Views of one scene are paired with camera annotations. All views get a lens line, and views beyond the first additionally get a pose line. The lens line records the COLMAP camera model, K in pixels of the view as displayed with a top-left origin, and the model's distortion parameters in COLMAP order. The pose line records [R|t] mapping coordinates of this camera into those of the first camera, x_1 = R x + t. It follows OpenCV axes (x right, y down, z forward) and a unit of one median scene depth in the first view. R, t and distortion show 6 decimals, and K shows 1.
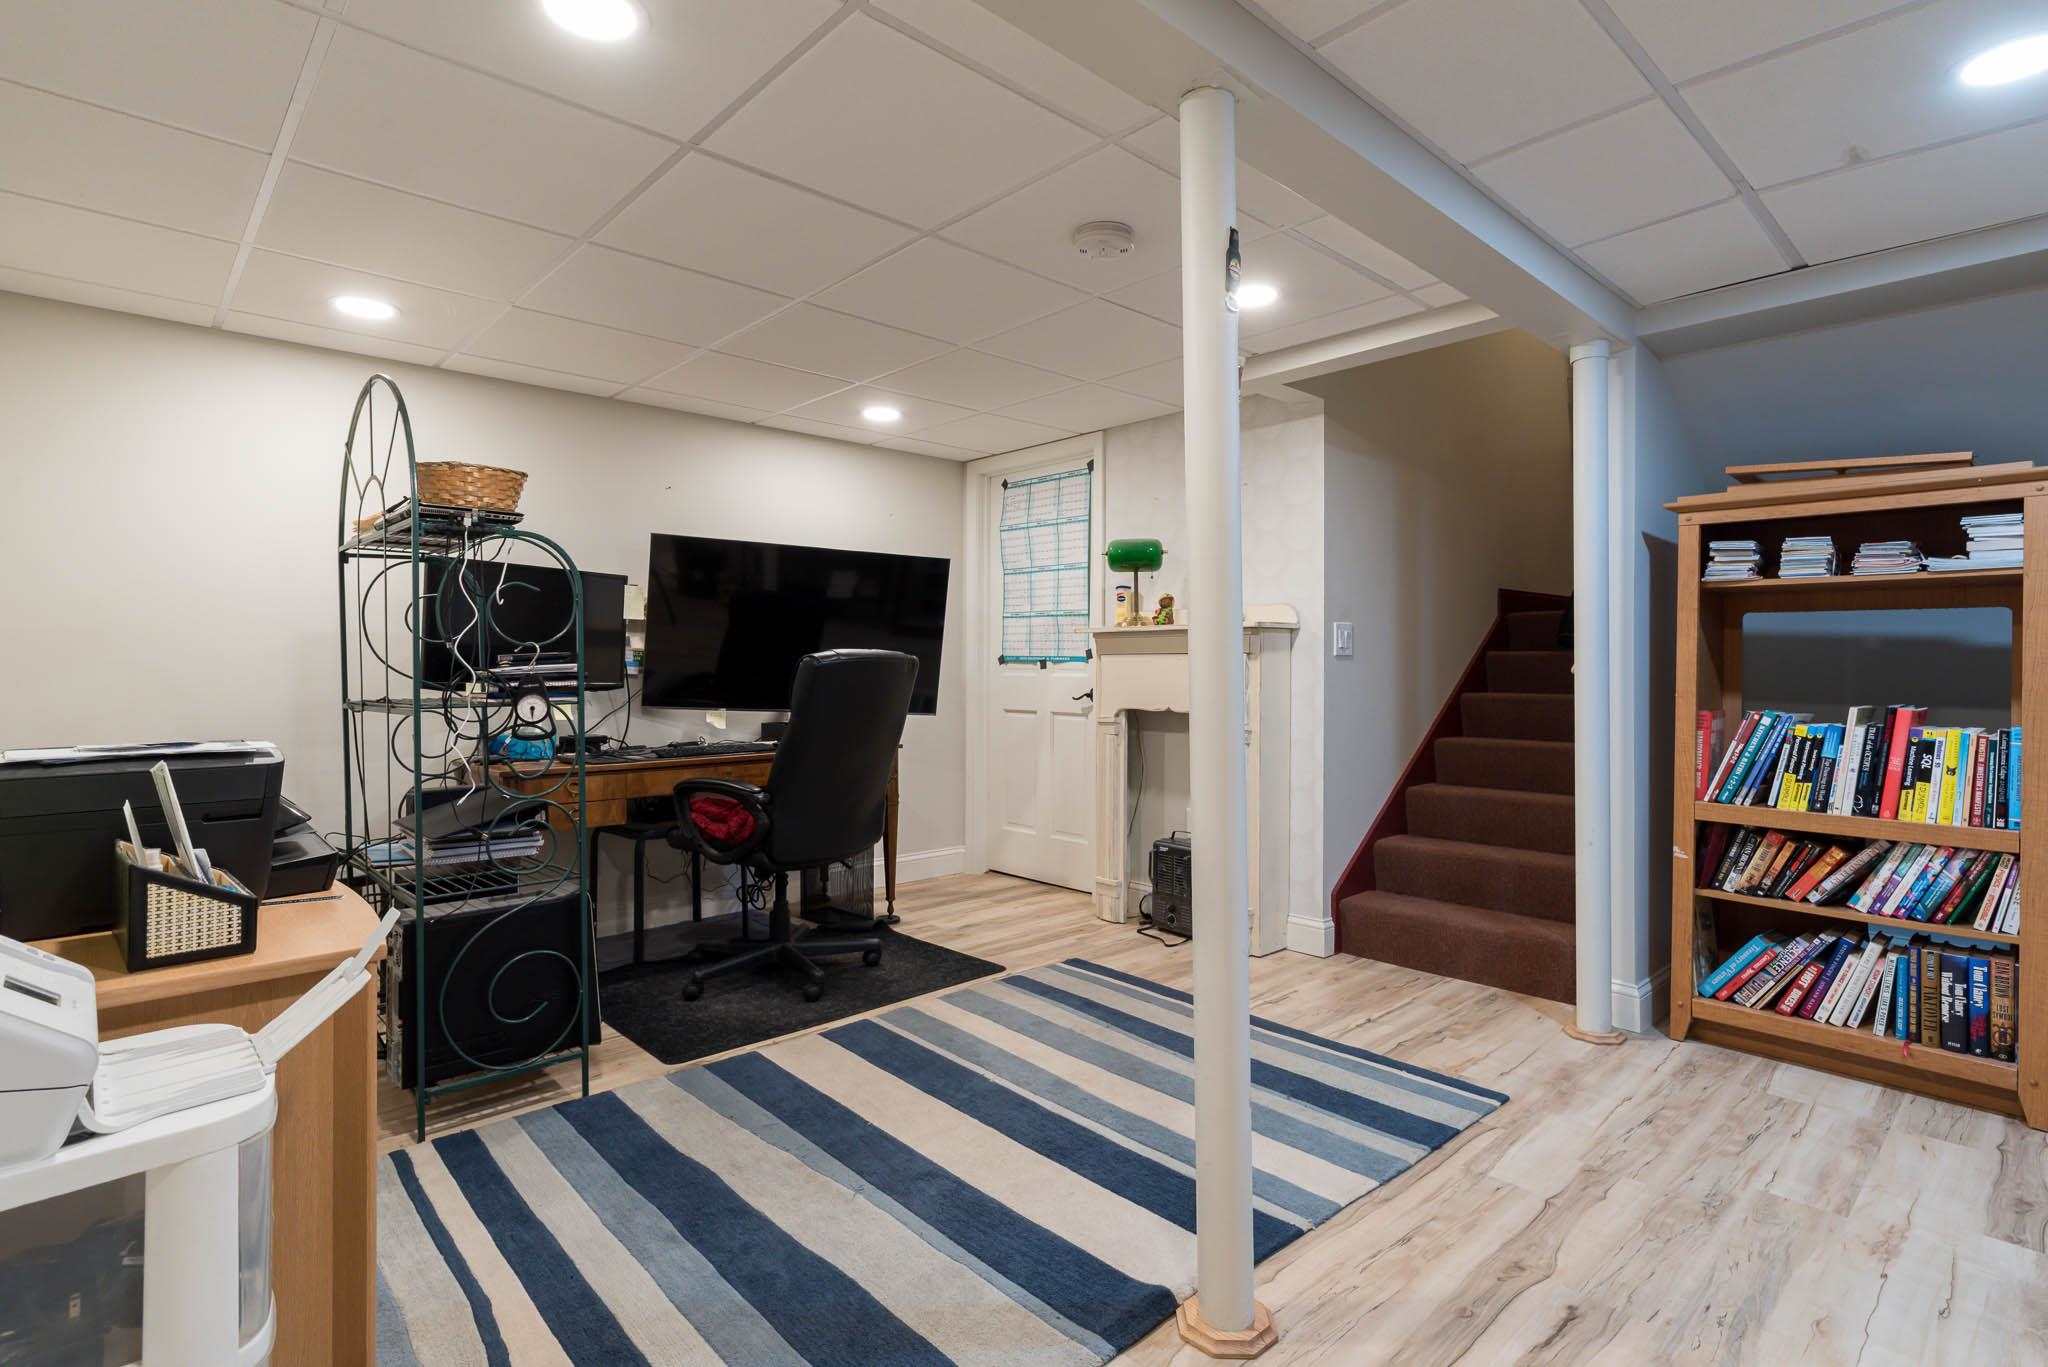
lens RADIAL K [[978.6, 0, 1024.0], [0, 978.6, 683.5], [0, 0, 1]] dist [-0.001128, 0.000473]
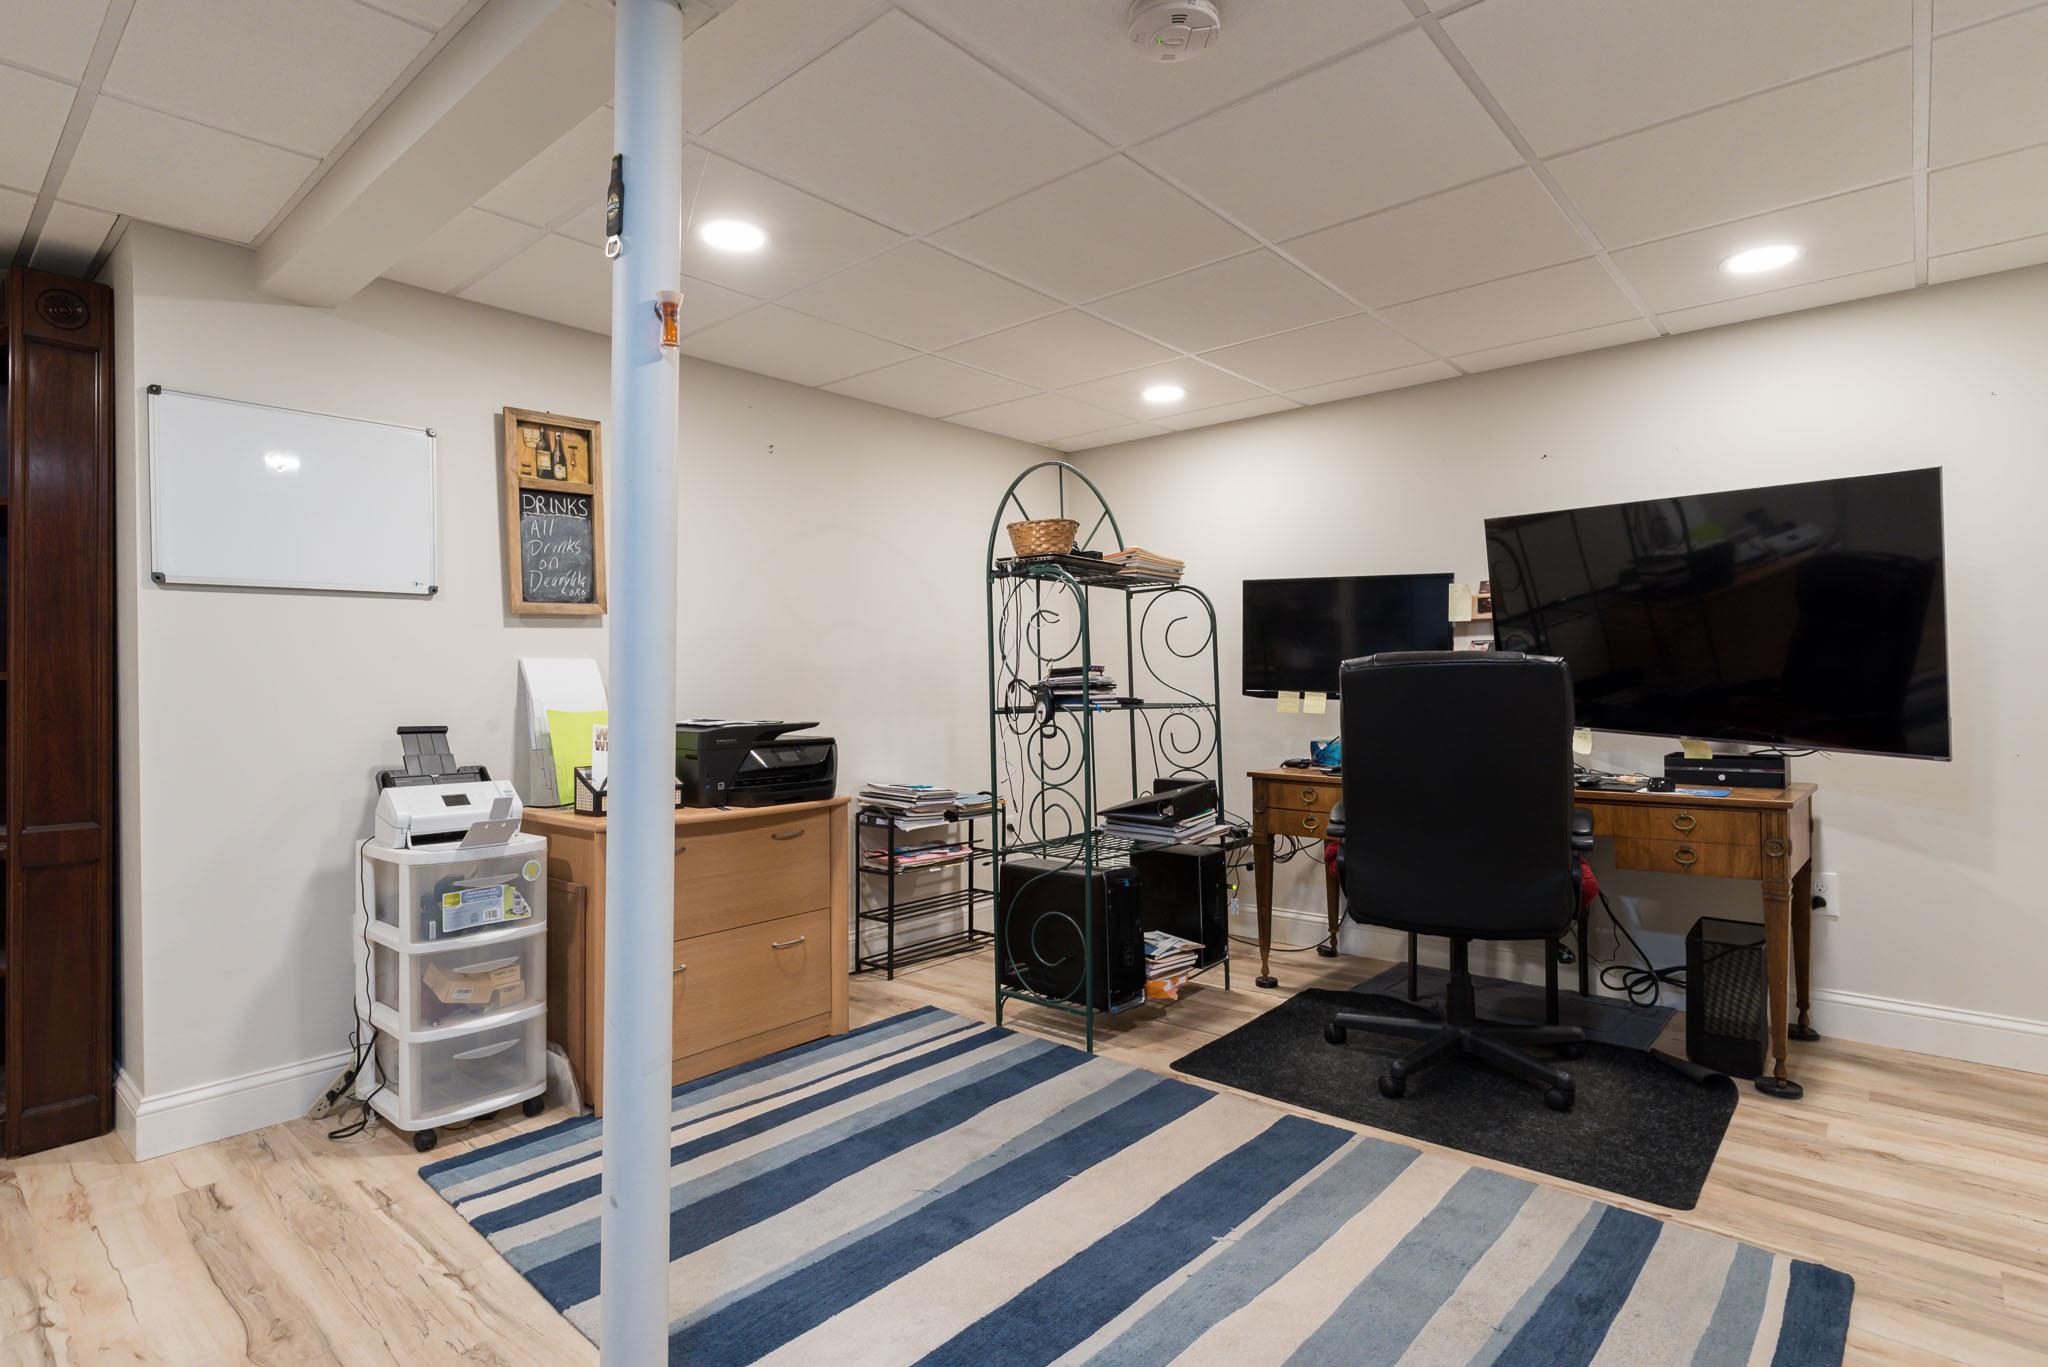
lens RADIAL K [[1024.8, 0, 1079.1], [0, 1024.8, 694.2], [0, 0, 1]] dist [-0.001197, 0.000960]
pose [[0.135583, 0.005201, -0.990752, 0.571882], [-0.013806, 0.999899, 0.003360, 0.002552], [0.990670, 0.013223, 0.135641, 0.647081]]
